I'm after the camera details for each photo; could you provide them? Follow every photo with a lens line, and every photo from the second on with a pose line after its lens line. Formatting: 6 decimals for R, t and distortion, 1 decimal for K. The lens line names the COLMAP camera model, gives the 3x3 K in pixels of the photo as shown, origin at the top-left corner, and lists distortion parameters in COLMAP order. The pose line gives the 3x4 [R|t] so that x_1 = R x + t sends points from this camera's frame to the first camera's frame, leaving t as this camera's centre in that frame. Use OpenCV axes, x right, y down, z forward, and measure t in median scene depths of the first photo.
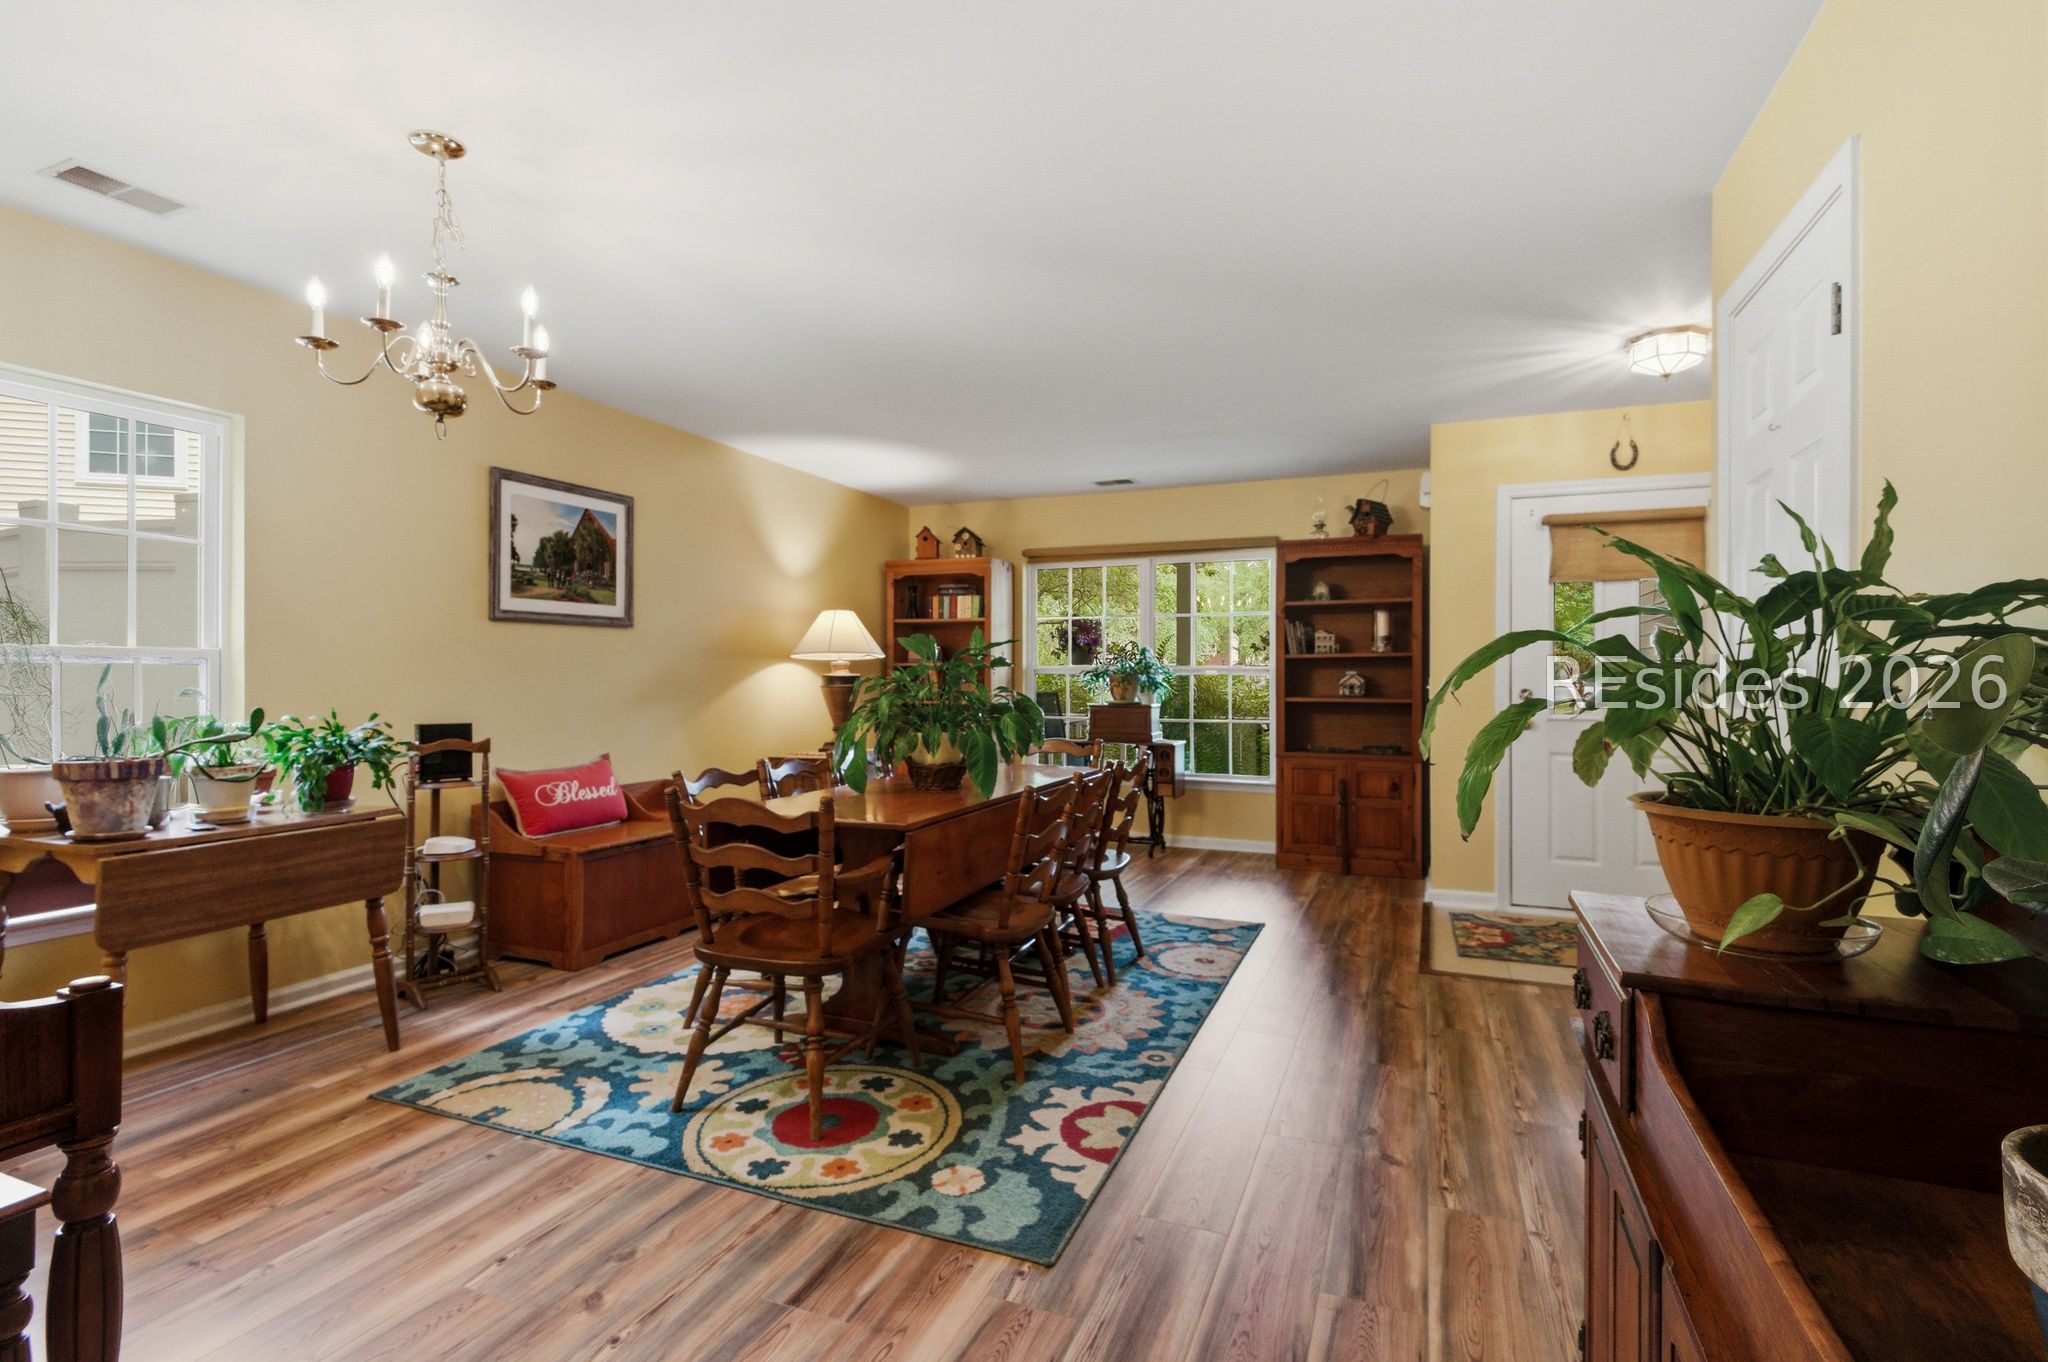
lens RADIAL K [[1010.5, 0, 1005.0], [0, 1010.5, 674.3], [0, 0, 1]] dist [0.013254, -0.009027]
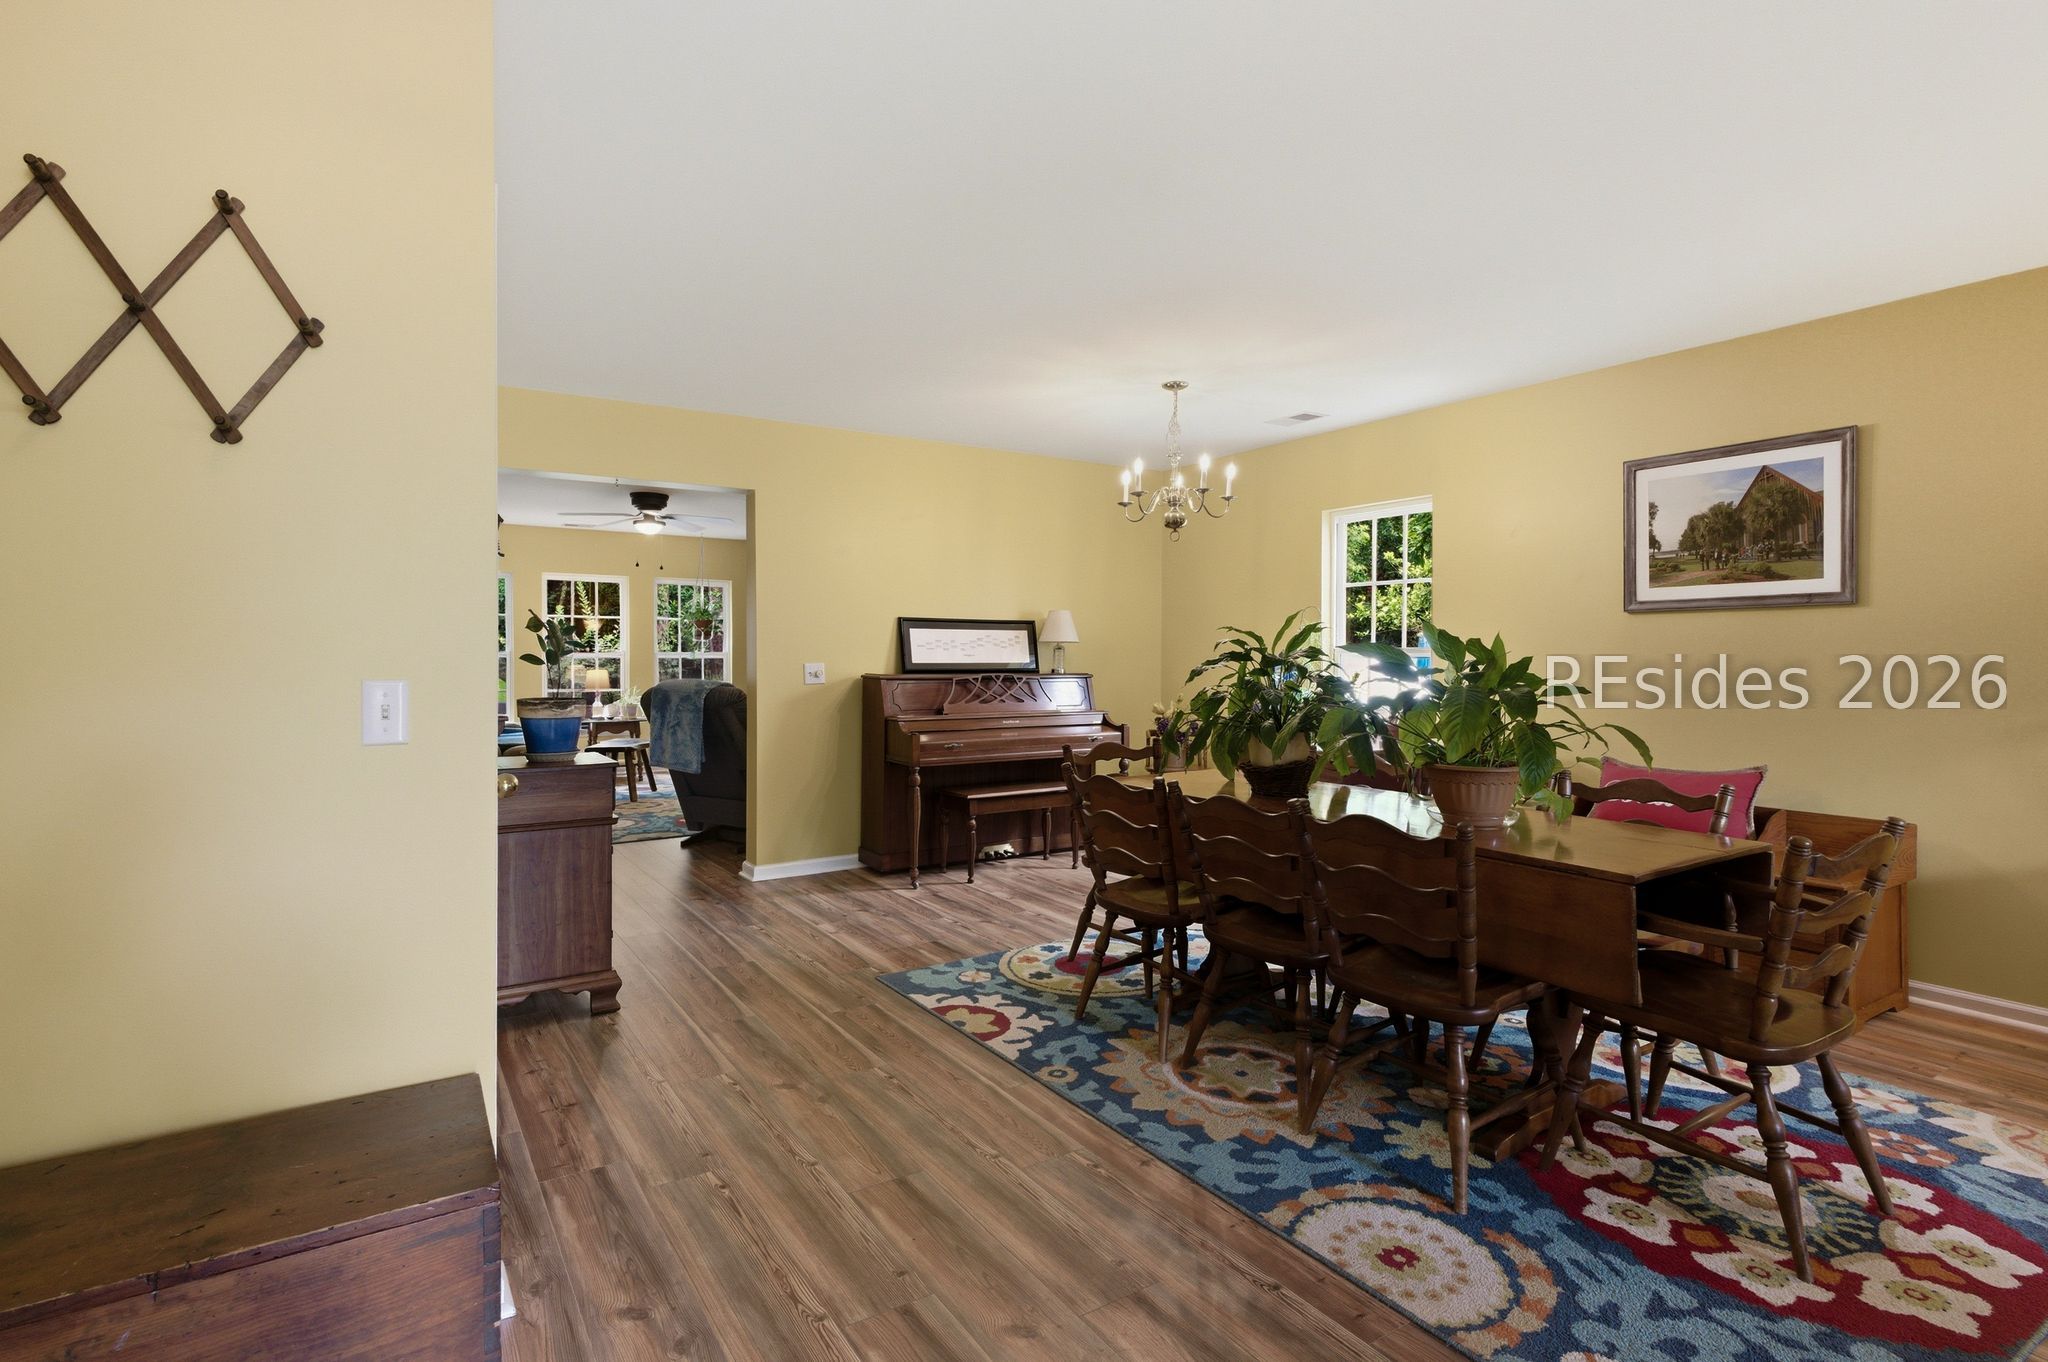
lens RADIAL K [[1010.5, 0, 1010.1], [0, 1010.5, 661.5], [0, 0, 1]] dist [0.013254, -0.009027]
pose [[-0.578354, 0.004031, -0.815776, 0.715605], [-0.003477, 0.999967, 0.007406, -0.010450], [0.815779, 0.007120, -0.578320, 1.140174]]
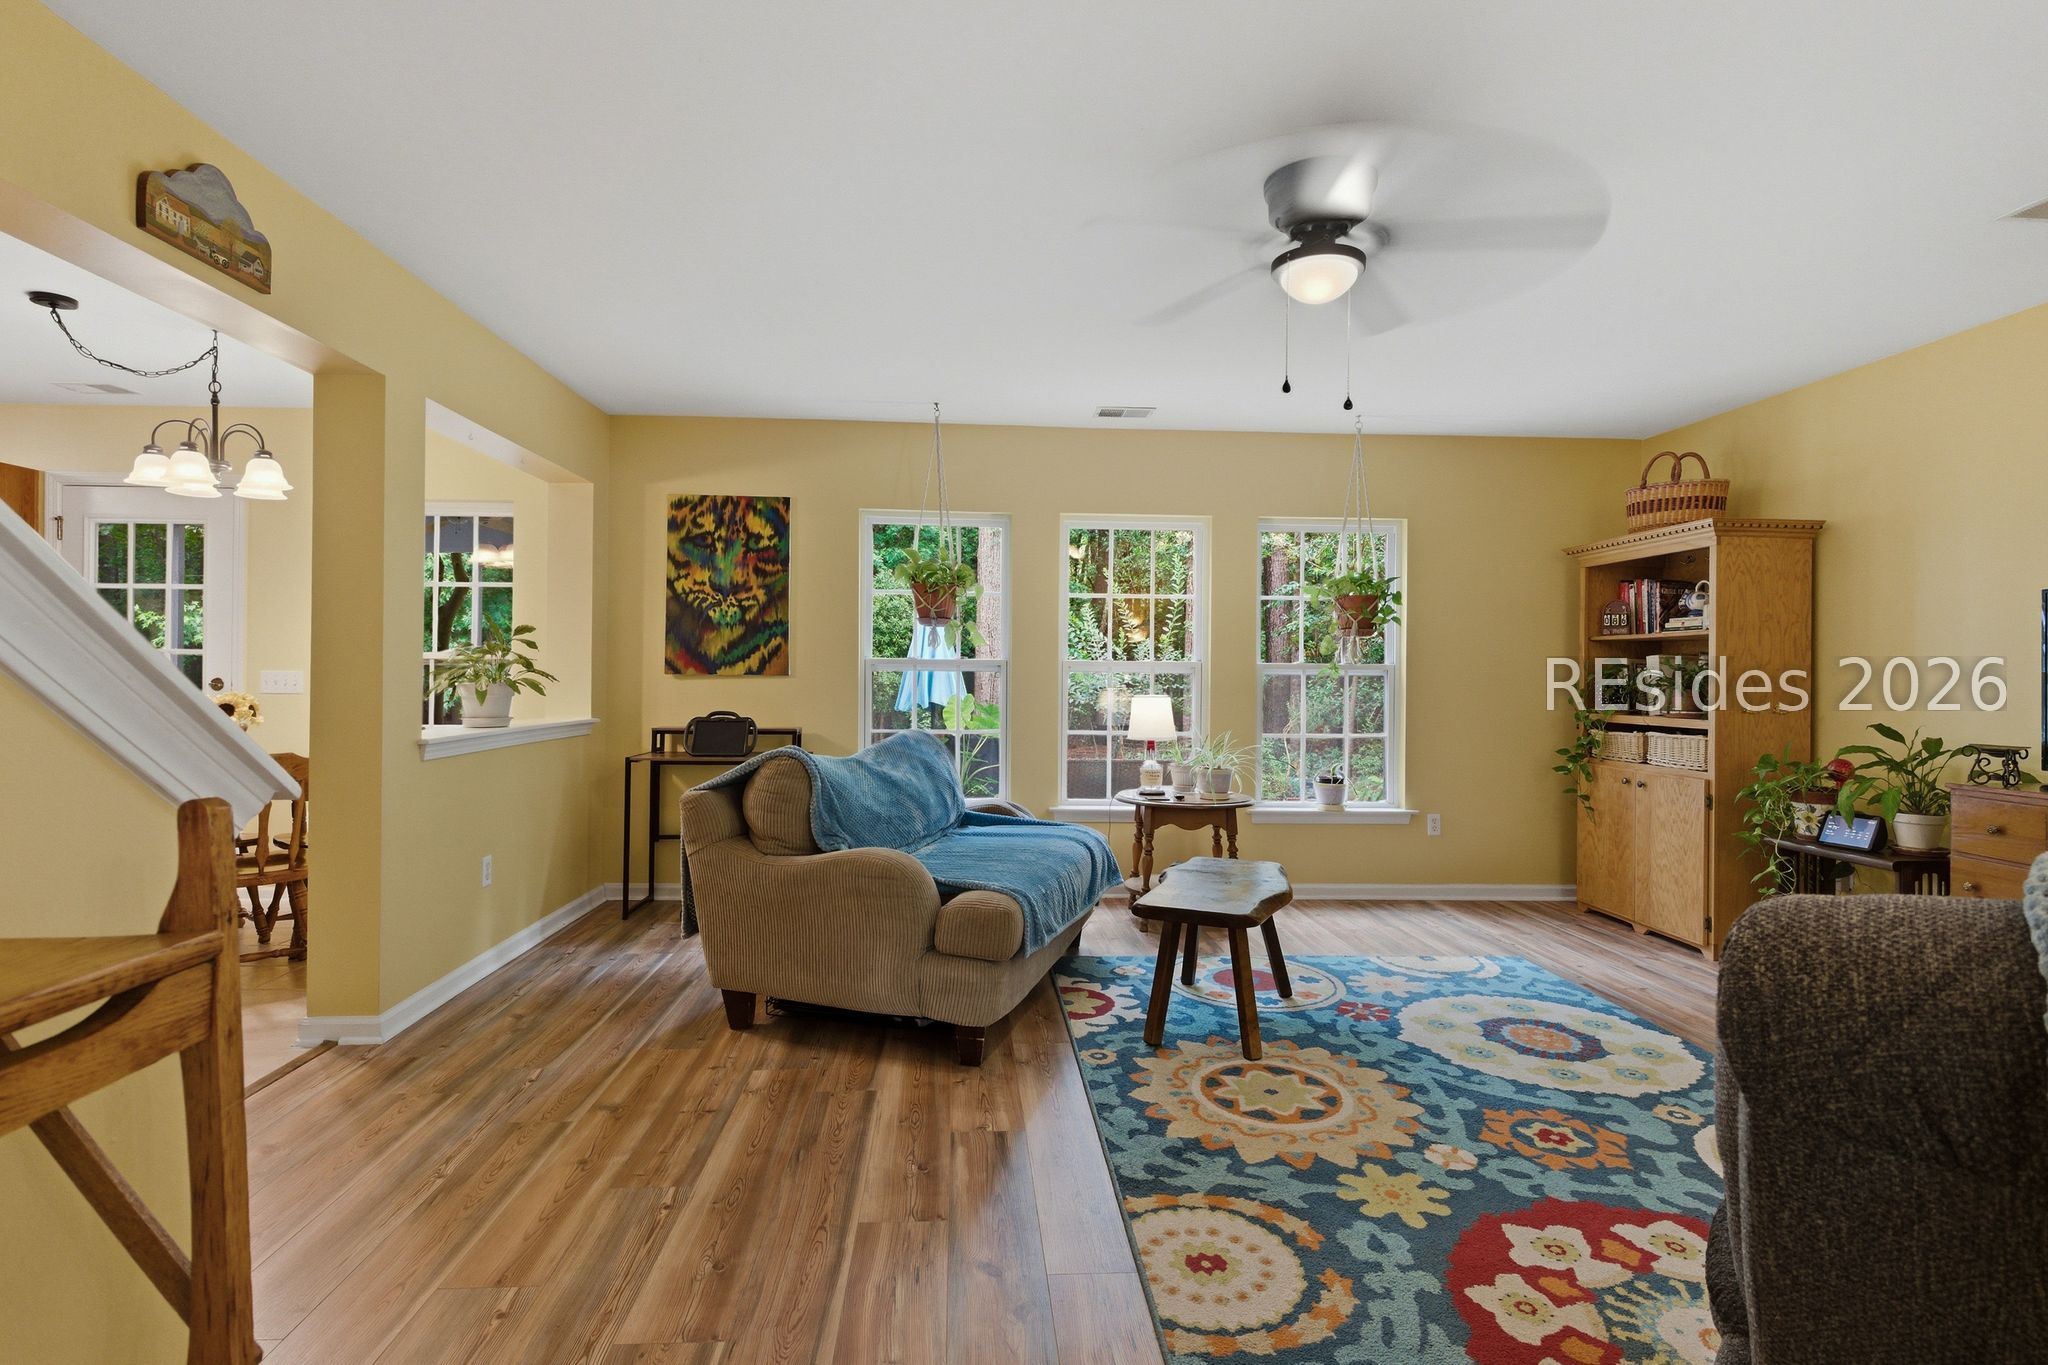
lens RADIAL K [[1010.5, 0, 1031.8], [0, 1010.5, 669.2], [0, 0, 1]] dist [0.013254, -0.009027]
pose [[-0.895503, -0.012929, -0.444867, 0.502877], [-0.015245, 0.999882, 0.001627, -0.006815], [0.444794, 0.008239, -0.895595, 1.416755]]
